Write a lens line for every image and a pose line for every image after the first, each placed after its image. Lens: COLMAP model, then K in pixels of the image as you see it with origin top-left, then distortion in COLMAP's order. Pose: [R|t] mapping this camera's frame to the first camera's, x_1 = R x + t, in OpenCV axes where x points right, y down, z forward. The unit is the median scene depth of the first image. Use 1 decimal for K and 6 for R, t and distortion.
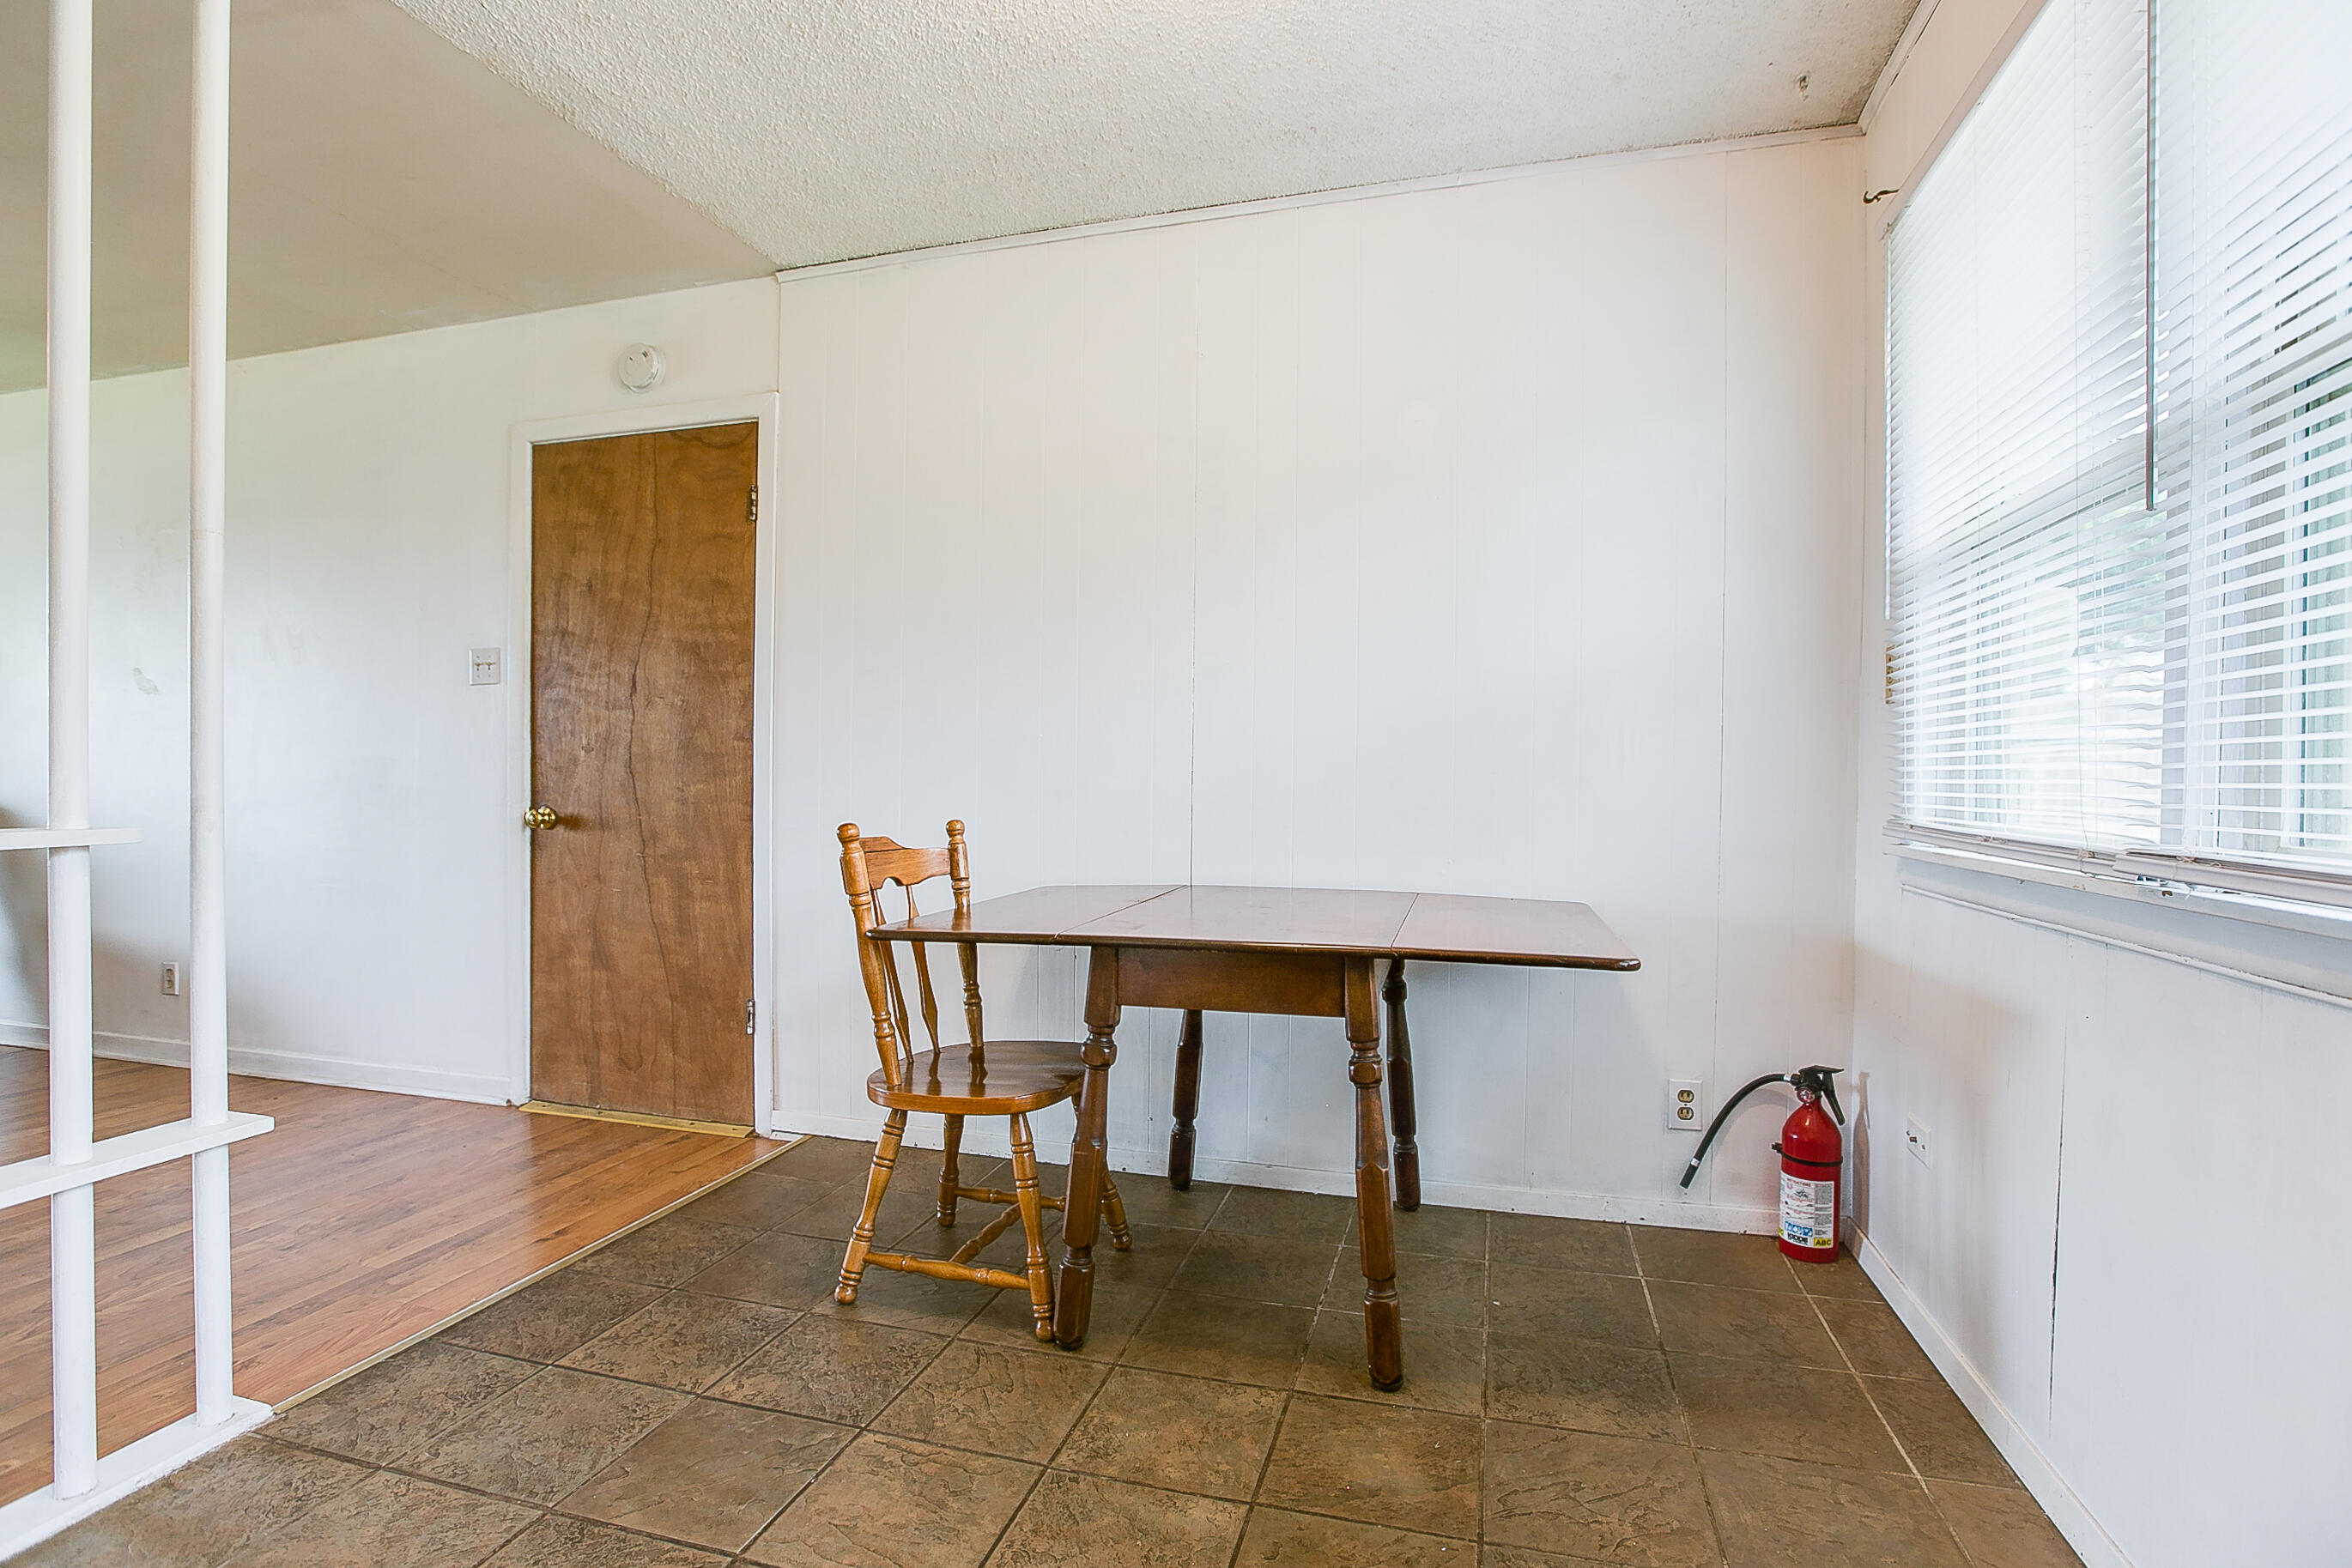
lens RADIAL K [[1130.4, 0, 1173.5], [0, 1130.4, 795.6], [0, 0, 1]] dist [-0.025897, 0.000174]
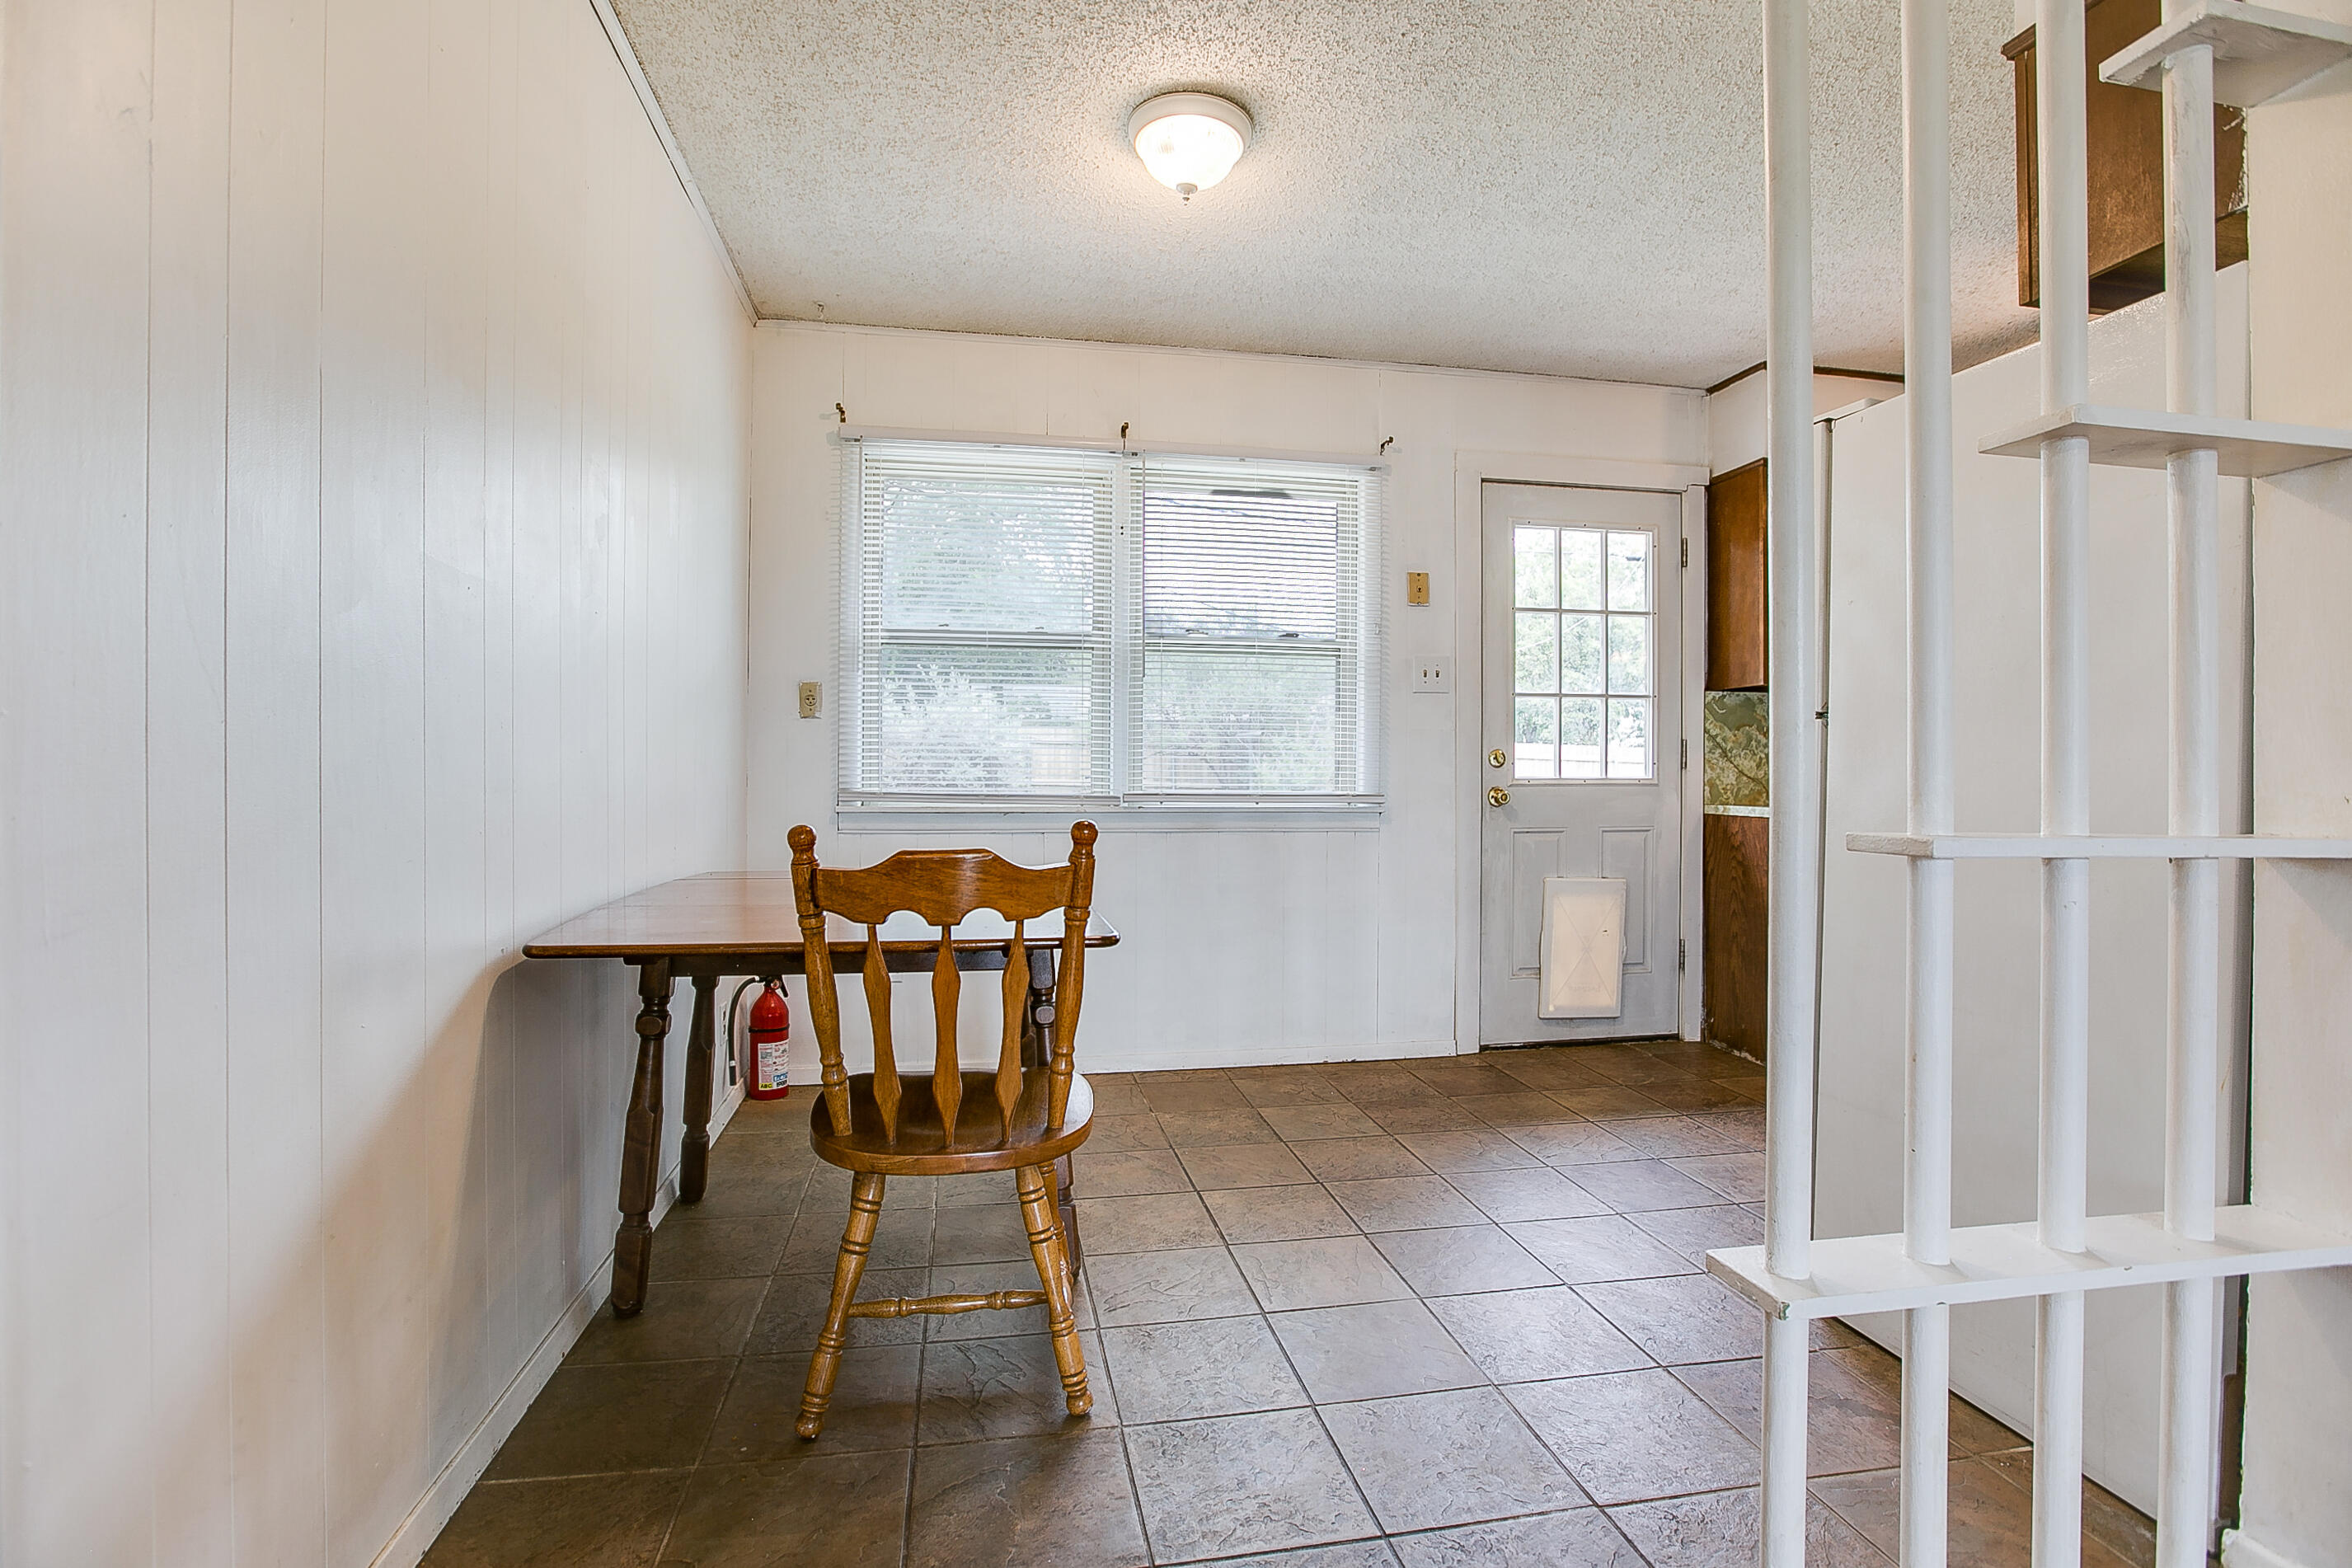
lens RADIAL K [[1089.2, 0, 1177.7], [0, 1089.2, 780.0], [0, 0, 1]] dist [-0.060846, 0.019871]
pose [[-0.446389, -0.011023, 0.894771, -0.898120], [0.006420, 0.999859, 0.015520, -0.012473], [-0.894816, 0.012672, -0.446256, 1.139399]]
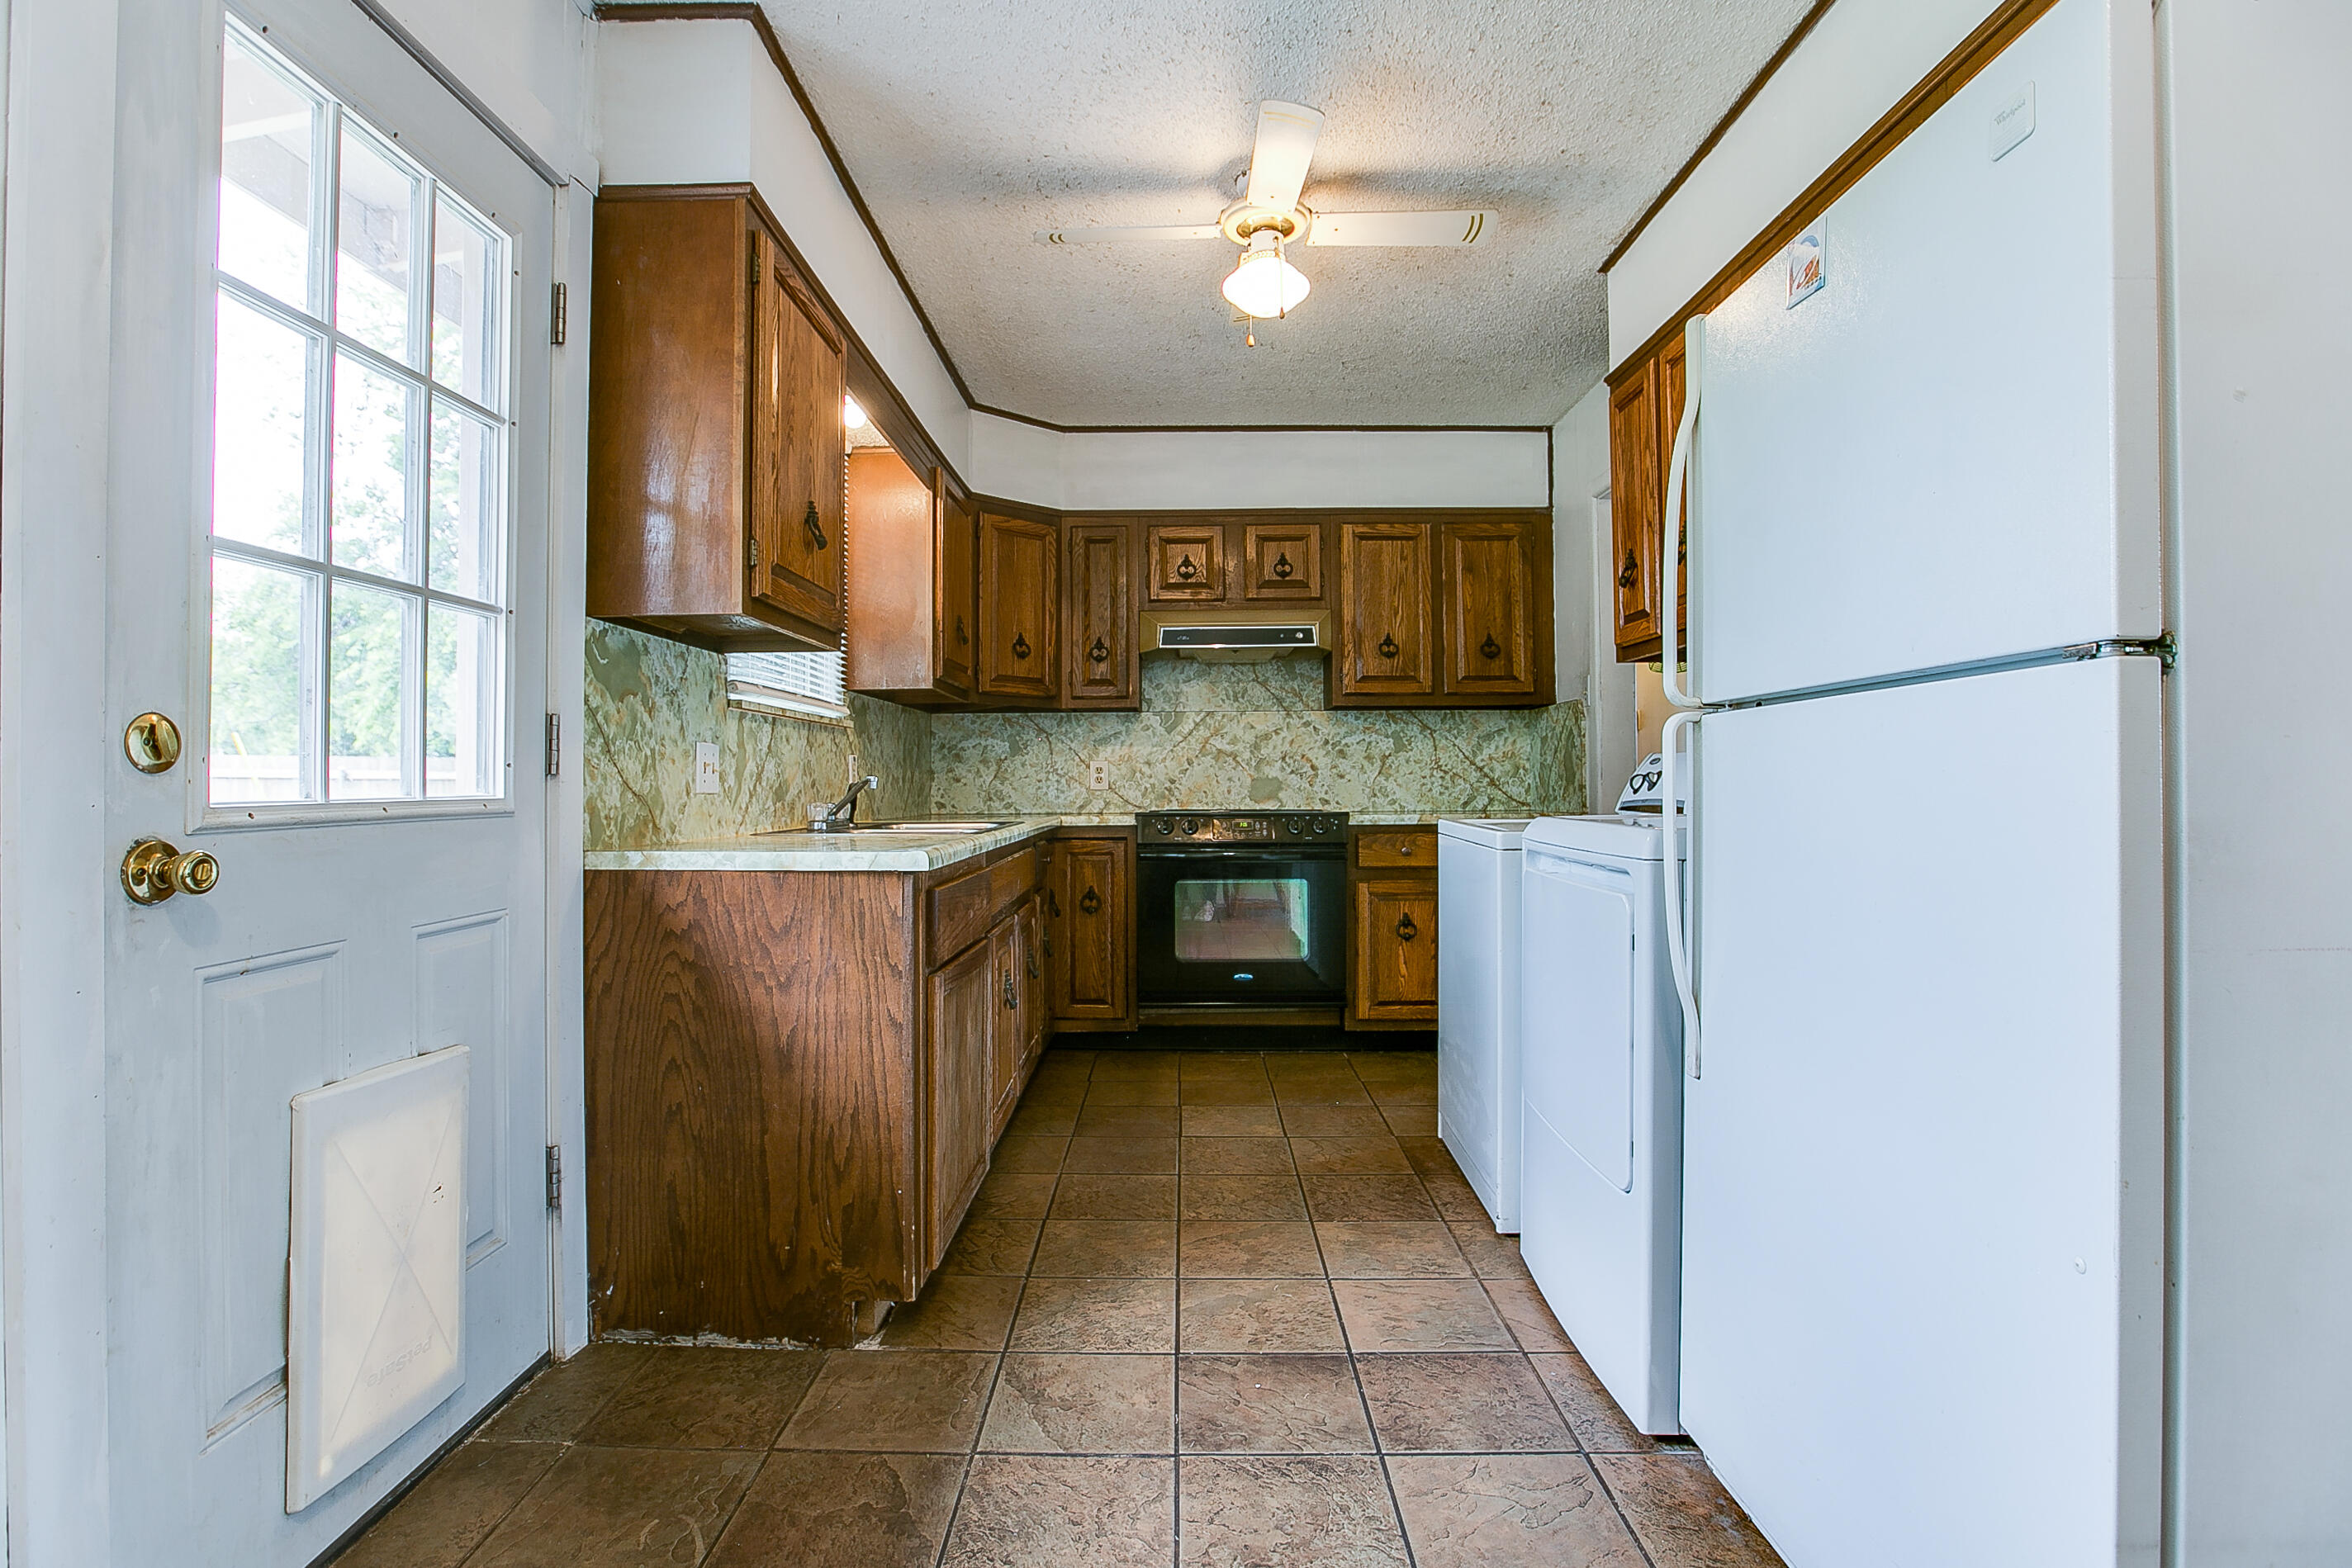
lens RADIAL K [[1136.0, 0, 1165.9], [0, 1136.0, 771.4], [0, 0, 1]] dist [-0.047270, 0.016444]
pose [[-0.964255, -0.002224, -0.264967, 0.026999], [-0.003089, 0.999991, 0.002846, -0.006634], [0.264958, 0.003563, -0.964253, 0.588466]]
